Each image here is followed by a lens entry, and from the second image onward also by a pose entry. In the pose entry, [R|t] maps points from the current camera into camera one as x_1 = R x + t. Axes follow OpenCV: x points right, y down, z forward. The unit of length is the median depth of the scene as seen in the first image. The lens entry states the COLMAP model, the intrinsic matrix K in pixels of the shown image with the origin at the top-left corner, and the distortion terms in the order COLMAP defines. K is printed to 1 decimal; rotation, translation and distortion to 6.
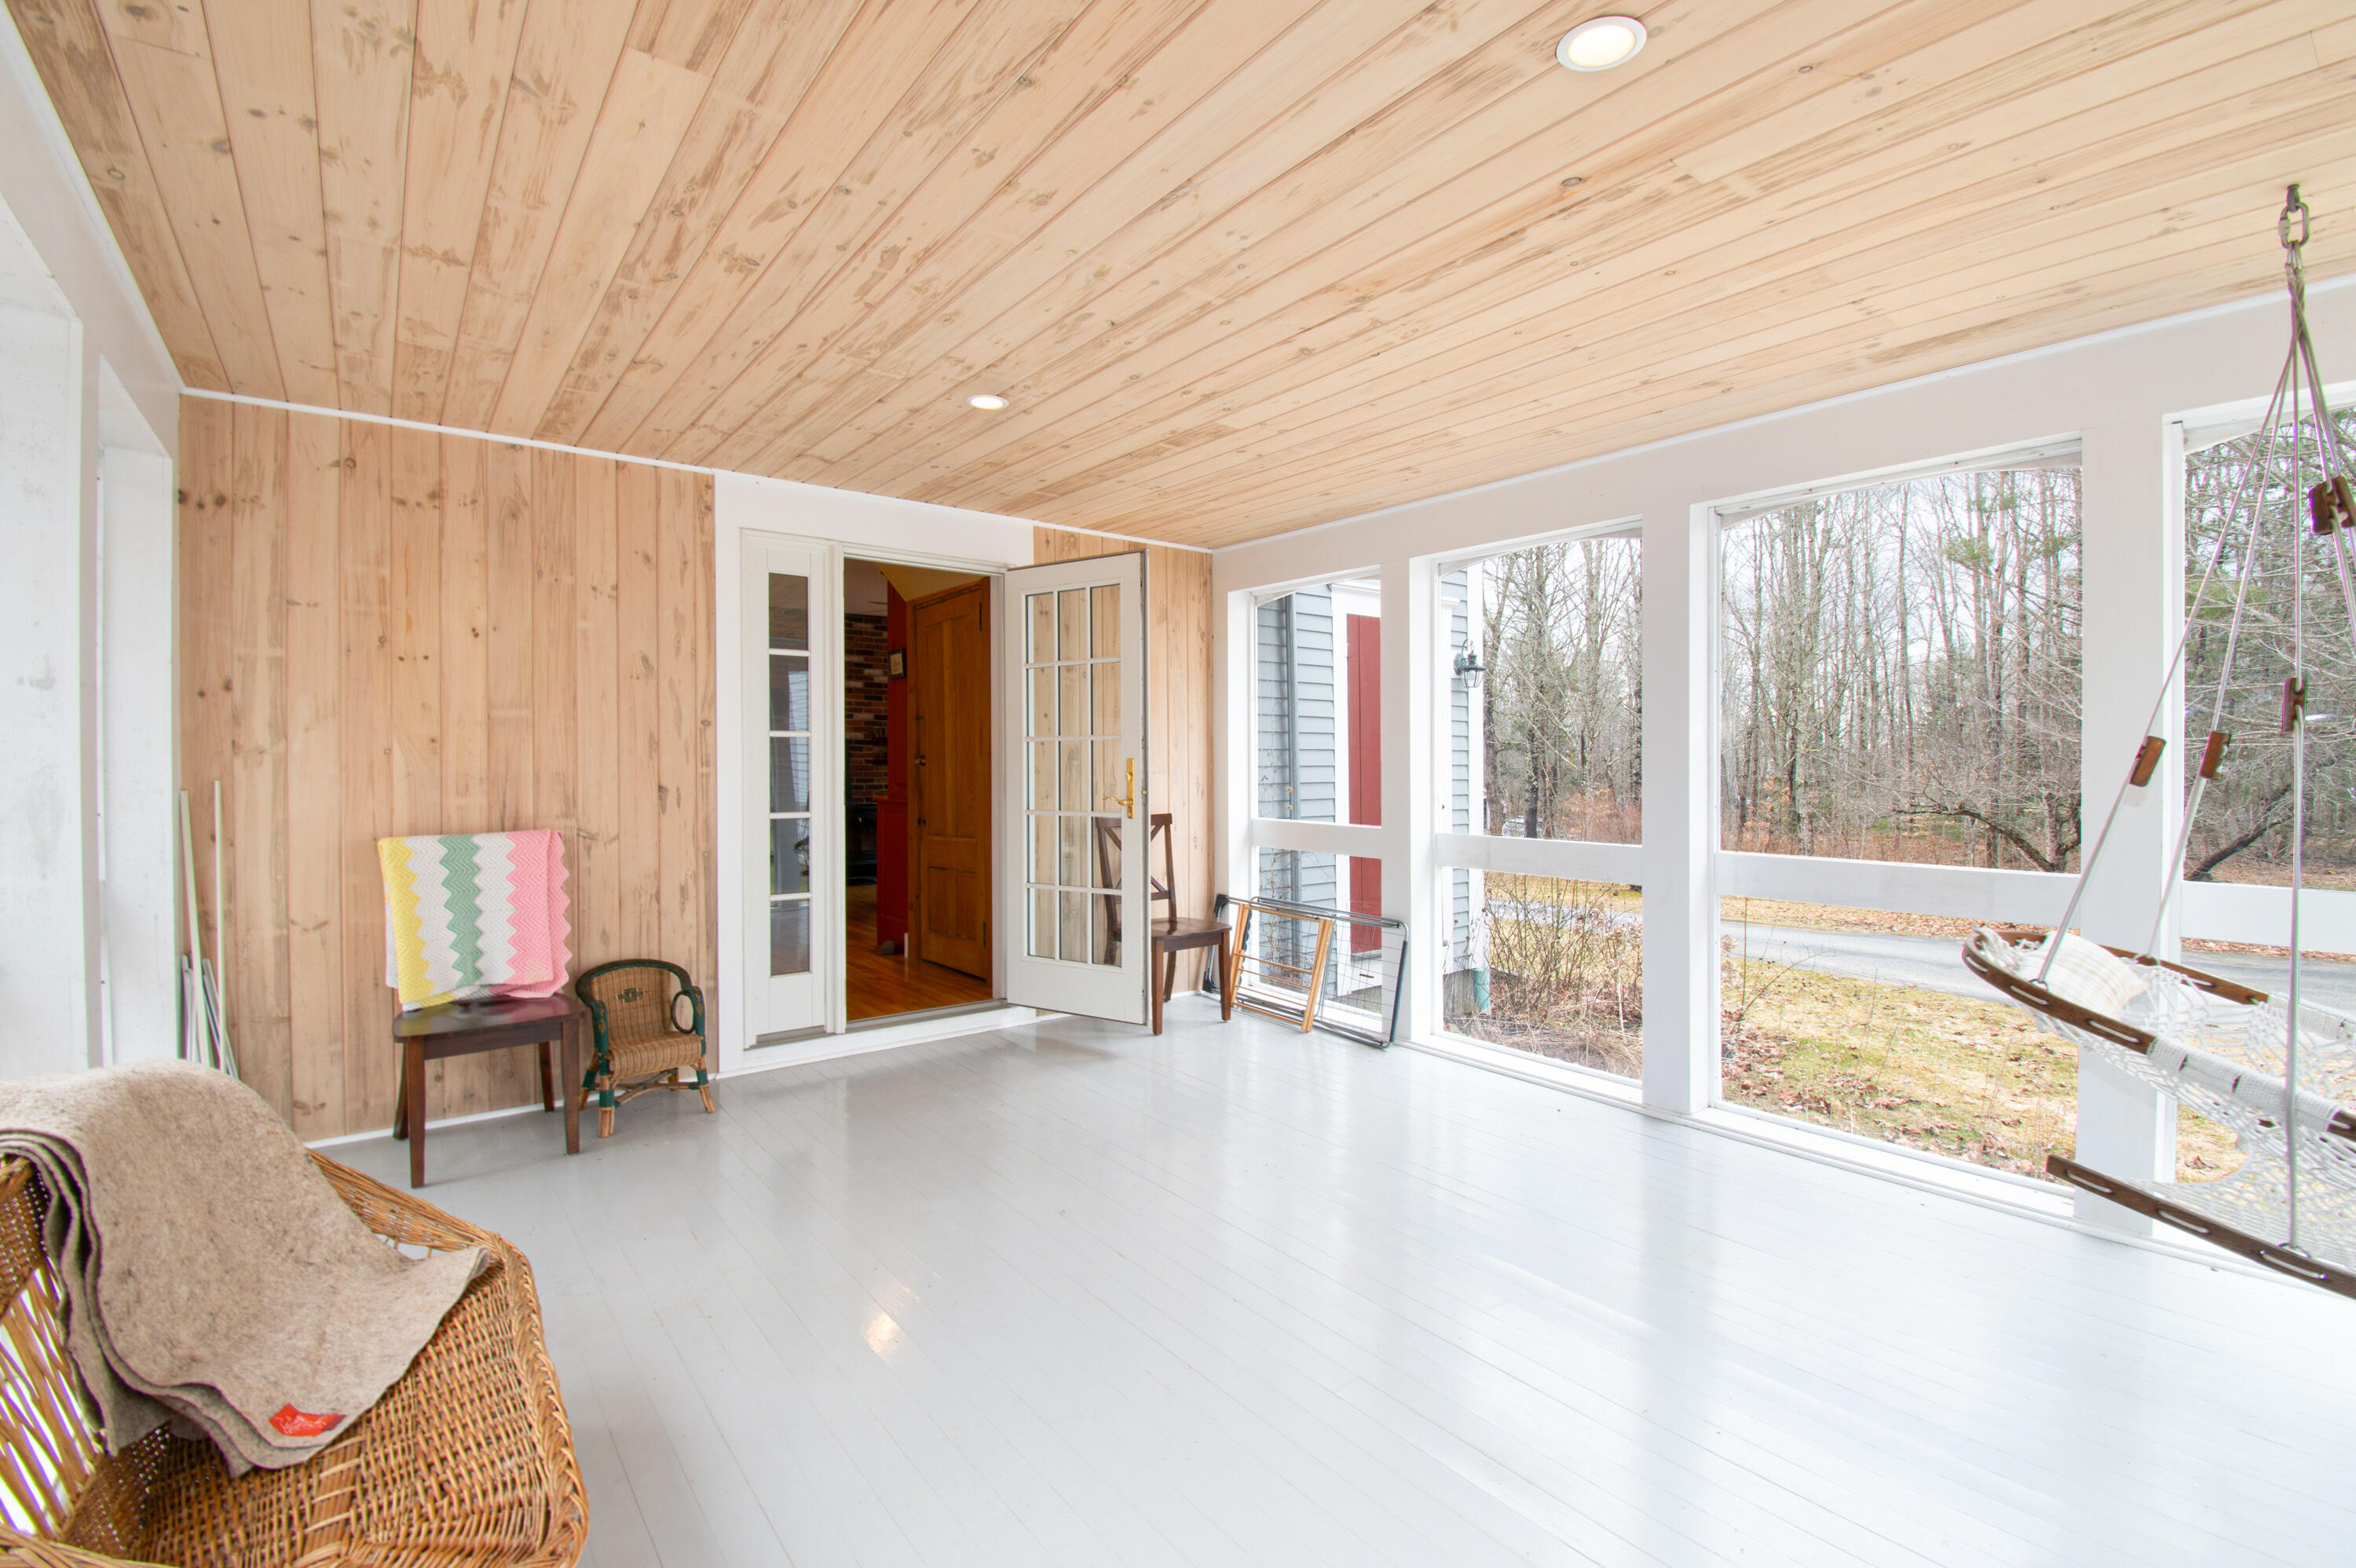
lens RADIAL K [[1034.6, 0, 1178.1], [0, 1034.6, 773.6], [0, 0, 1]] dist [0.016654, -0.022418]
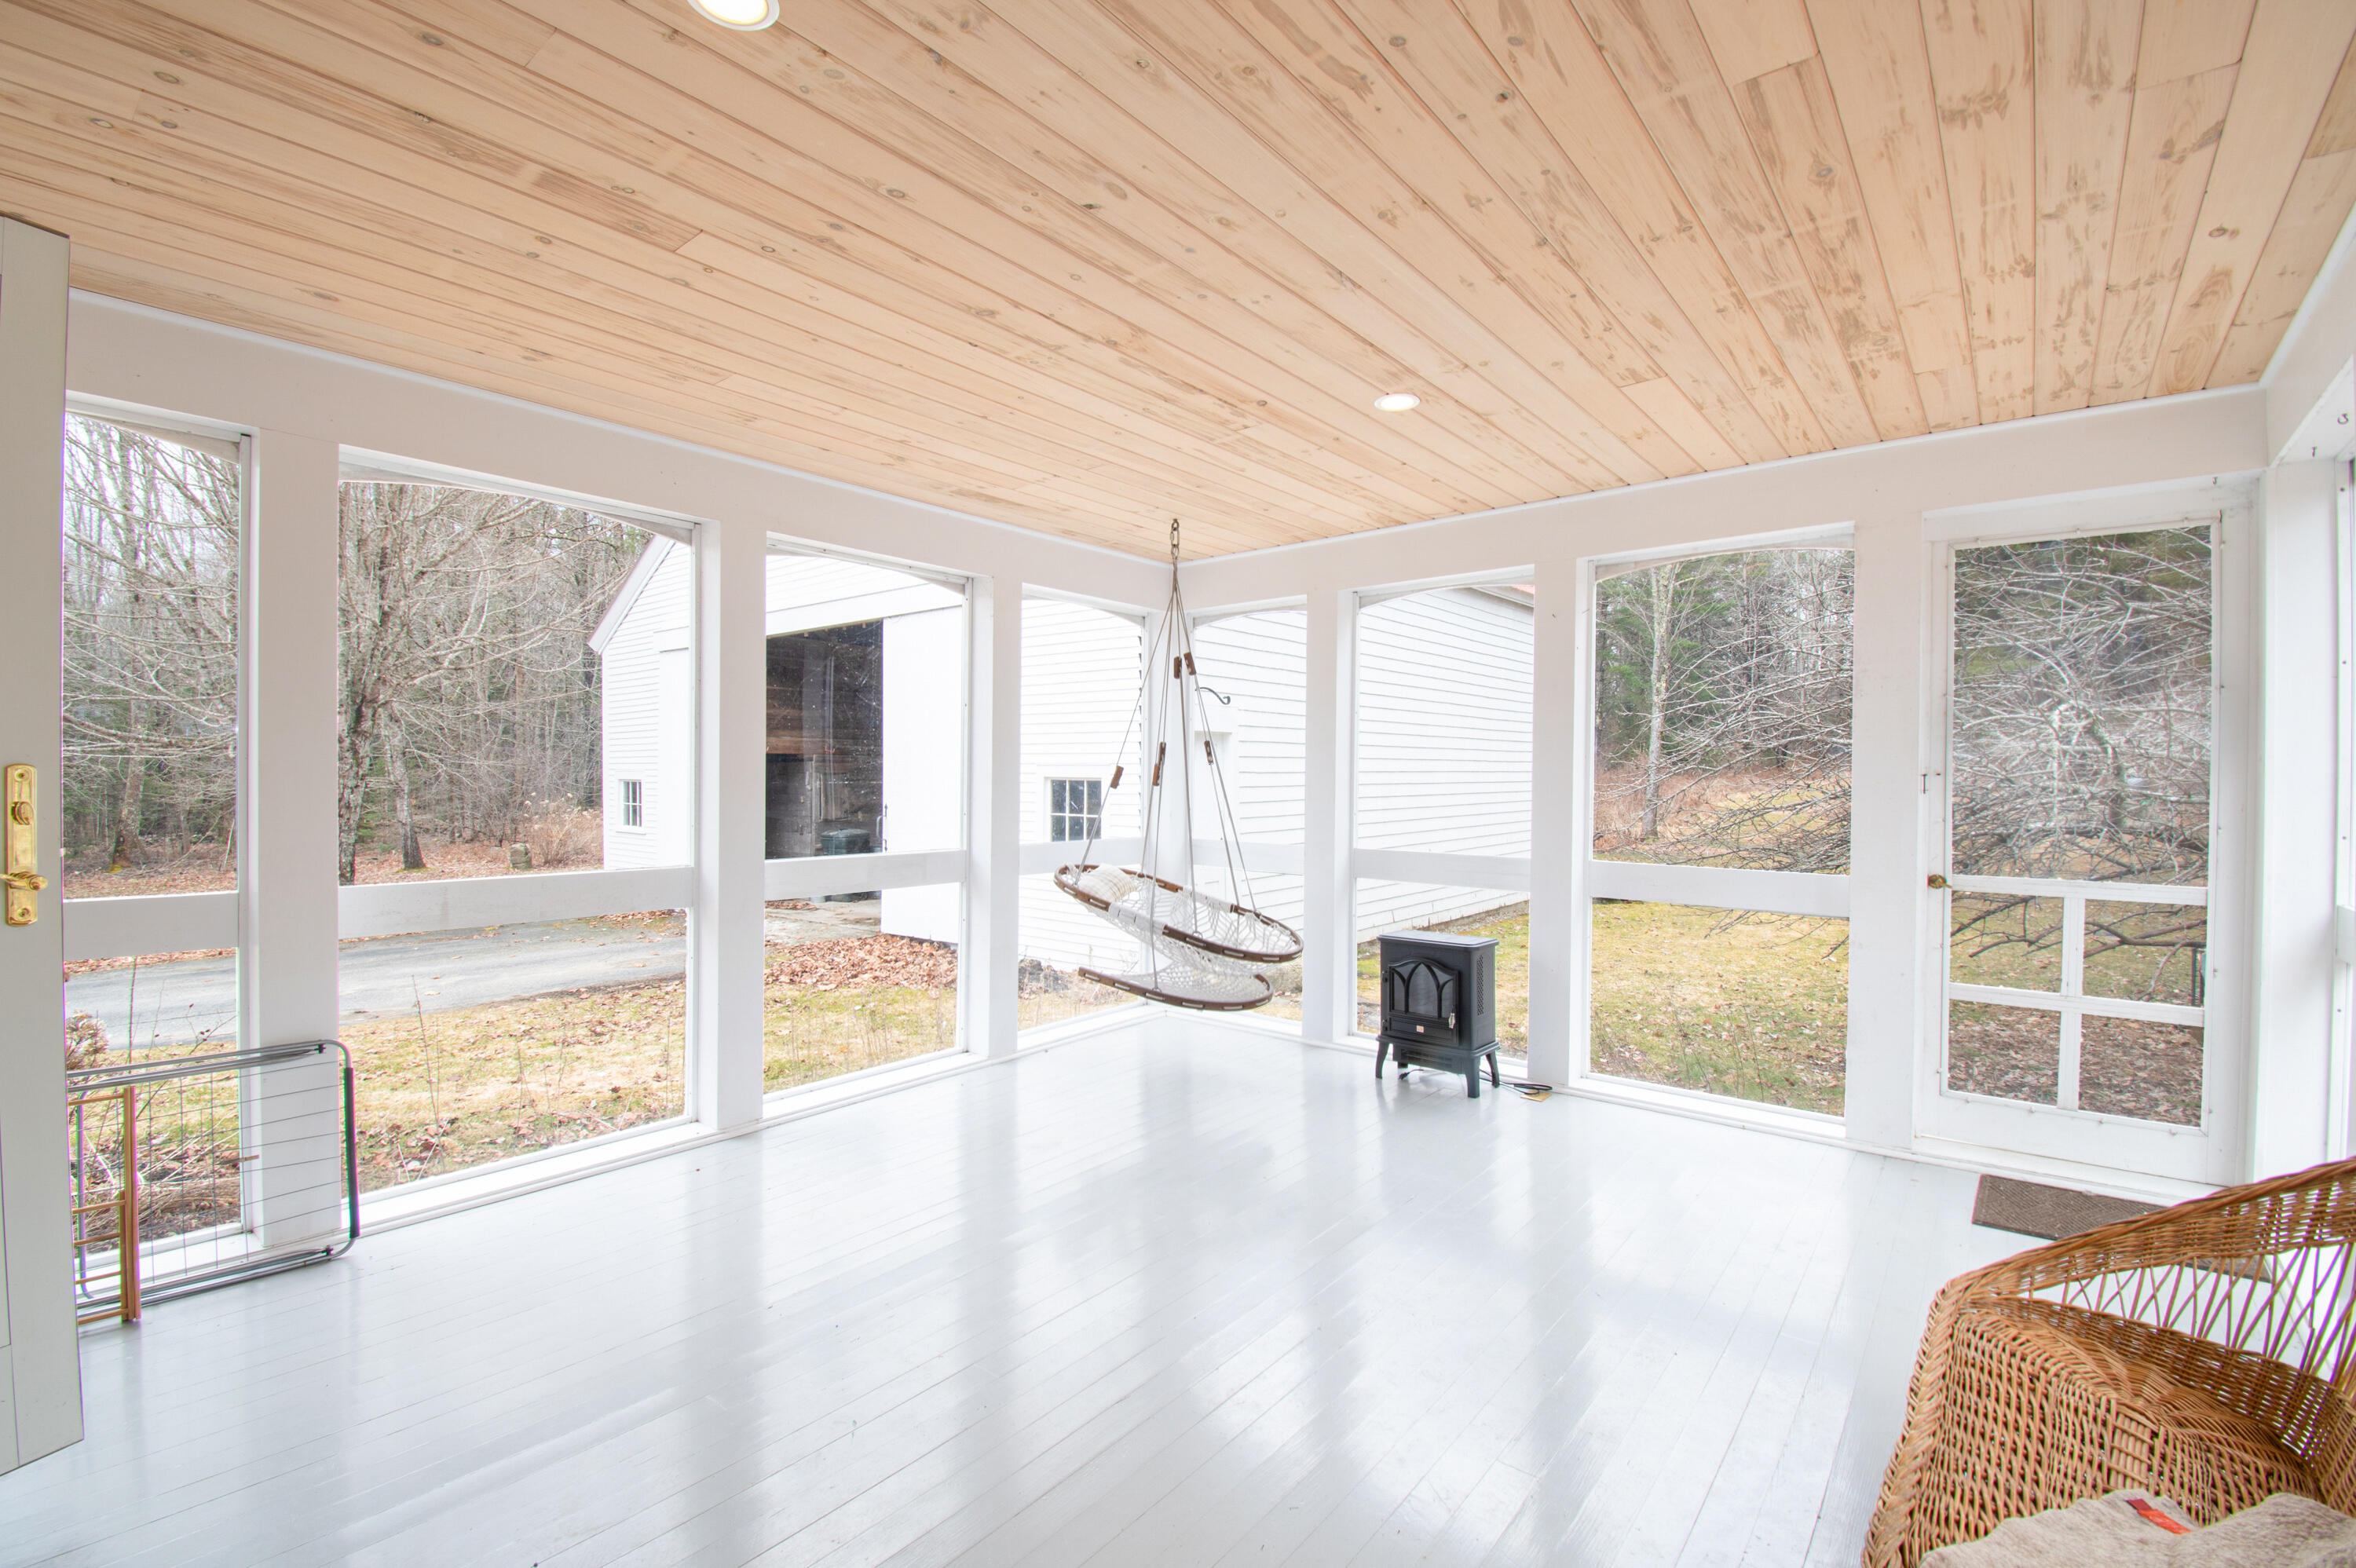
lens RADIAL K [[1034.6, 0, 1178.1], [0, 1034.6, 773.6], [0, 0, 1]] dist [0.016654, -0.022418]
pose [[-0.221889, 0.005803, 0.975055, -0.828209], [0.005800, 0.999972, -0.004631, -0.009042], [-0.975055, 0.004628, -0.221916, 1.110834]]
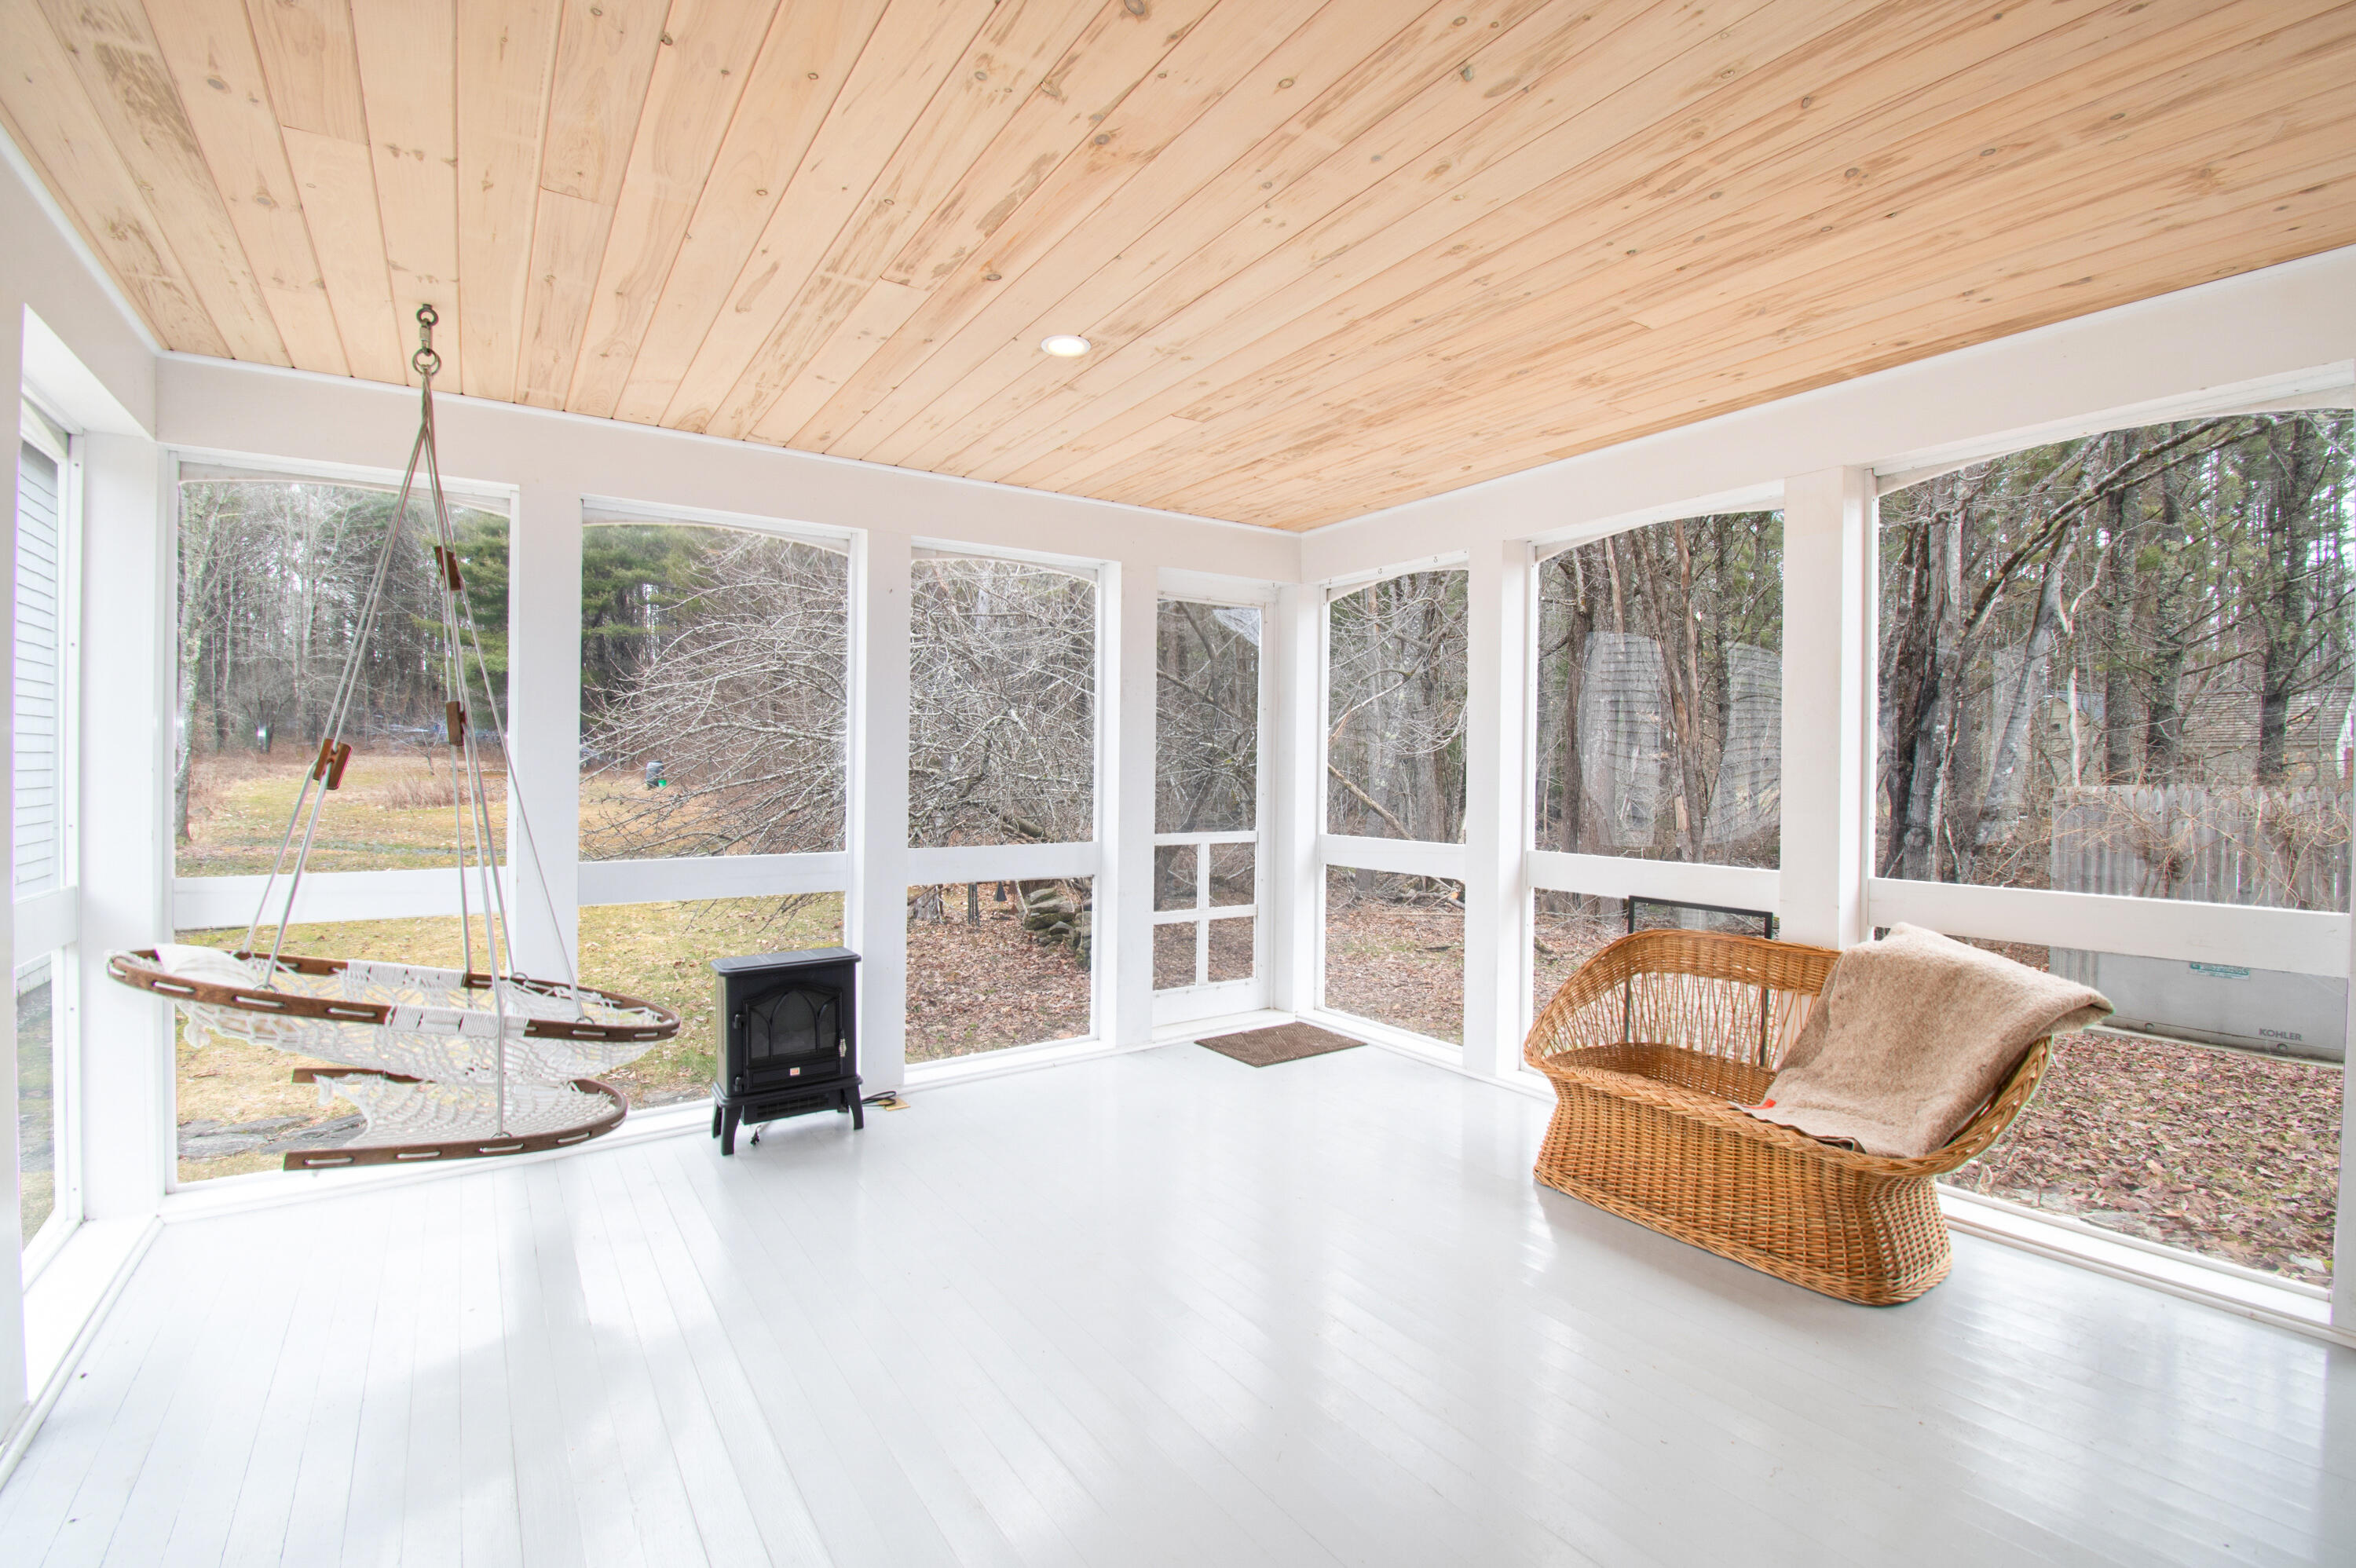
lens RADIAL K [[1034.6, 0, 1178.1], [0, 1034.6, 773.6], [0, 0, 1]] dist [0.016654, -0.022418]
pose [[-0.997967, -0.000680, 0.063727, 0.070628], [0.000390, 0.999859, 0.016774, -0.017331], [-0.063729, 0.016765, -0.997826, 1.651418]]
